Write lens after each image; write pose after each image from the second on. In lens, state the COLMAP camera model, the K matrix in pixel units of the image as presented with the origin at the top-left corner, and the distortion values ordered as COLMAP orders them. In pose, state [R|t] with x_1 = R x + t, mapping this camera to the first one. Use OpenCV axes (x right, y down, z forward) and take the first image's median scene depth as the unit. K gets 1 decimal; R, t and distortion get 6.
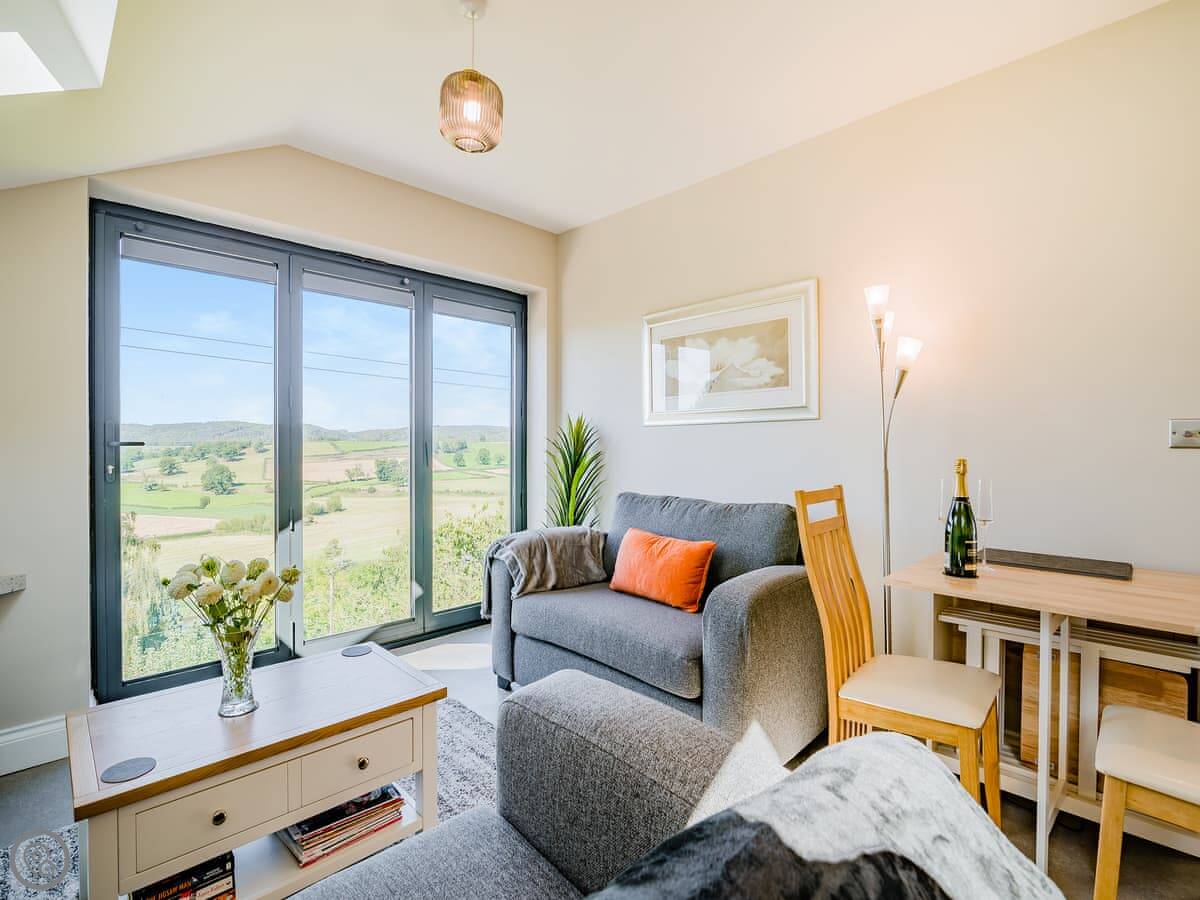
lens RADIAL K [[576.6, 0, 605.0], [0, 576.6, 450.2], [0, 0, 1]] dist [-0.015952, -0.000185]
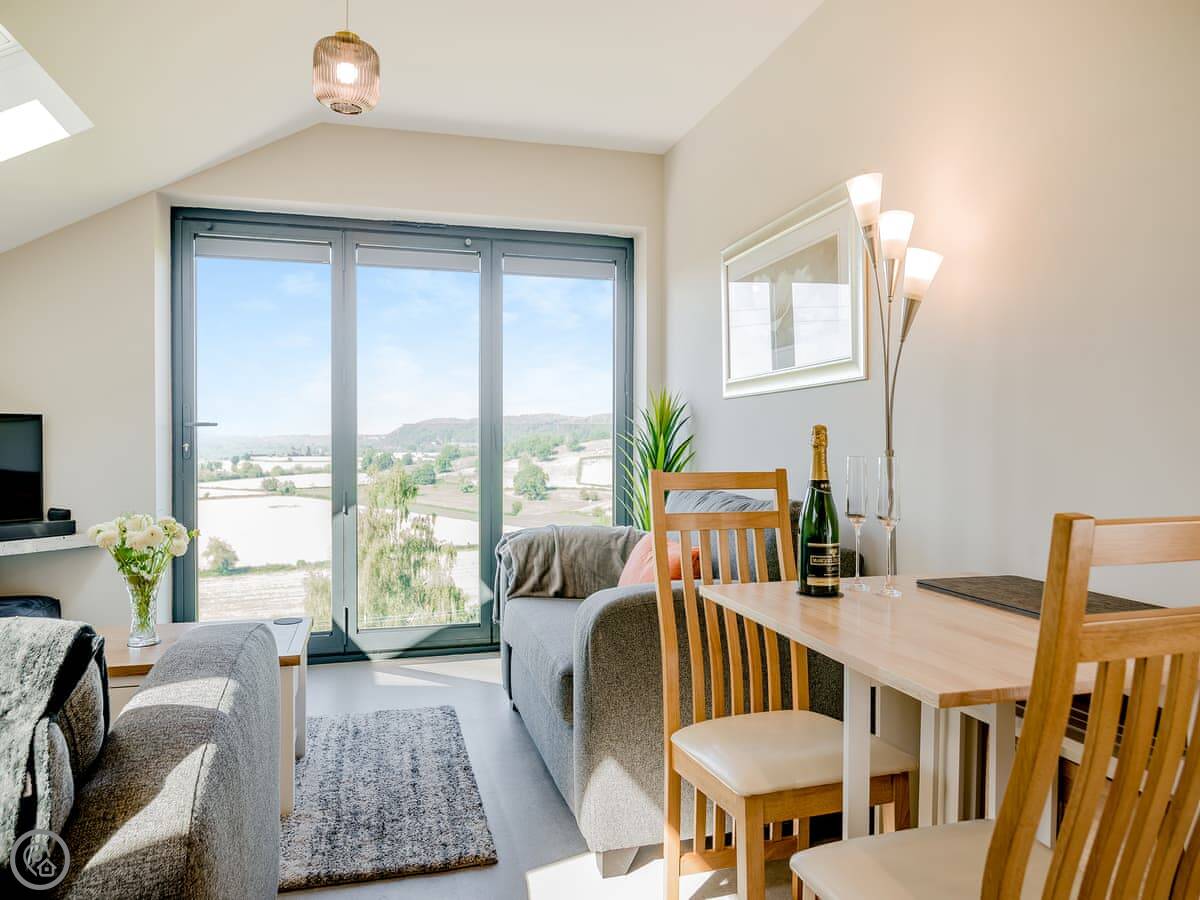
lens RADIAL K [[818.0, 0, 598.8], [0, 818.0, 451.7], [0, 0, 1]] dist [-0.000025, -0.003765]
pose [[0.866255, 0.006352, -0.499561, 0.419250], [-0.005116, 0.999980, 0.003843, 0.021215], [0.499575, -0.000774, 0.866270, 0.006770]]
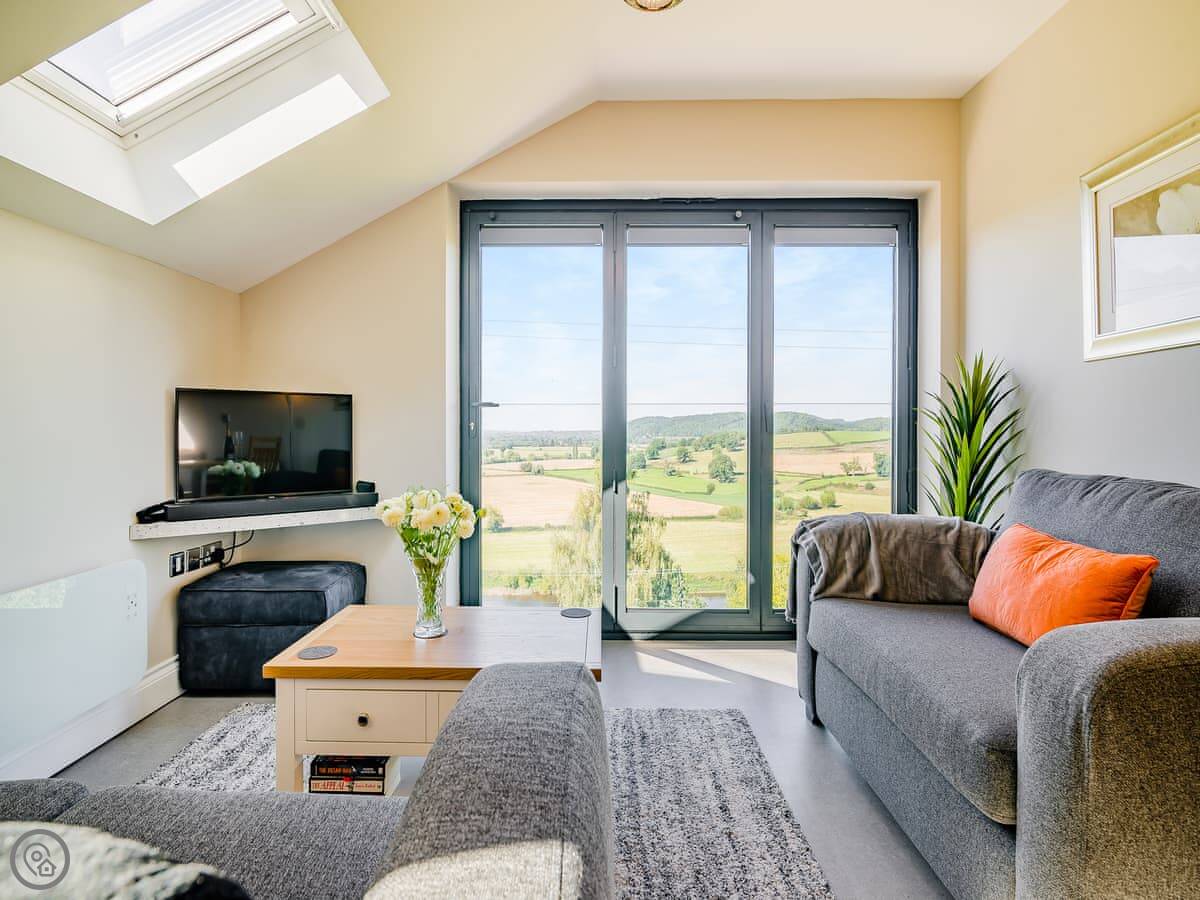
lens RADIAL K [[639.6, 0, 588.5], [0, 639.6, 440.1], [0, 0, 1]] dist [-0.013825, -0.000903]
pose [[0.691183, 0.005189, -0.722661, 0.171323], [-0.008026, 0.999968, -0.000496, 0.040312], [0.722635, 0.006142, 0.691202, 0.166567]]
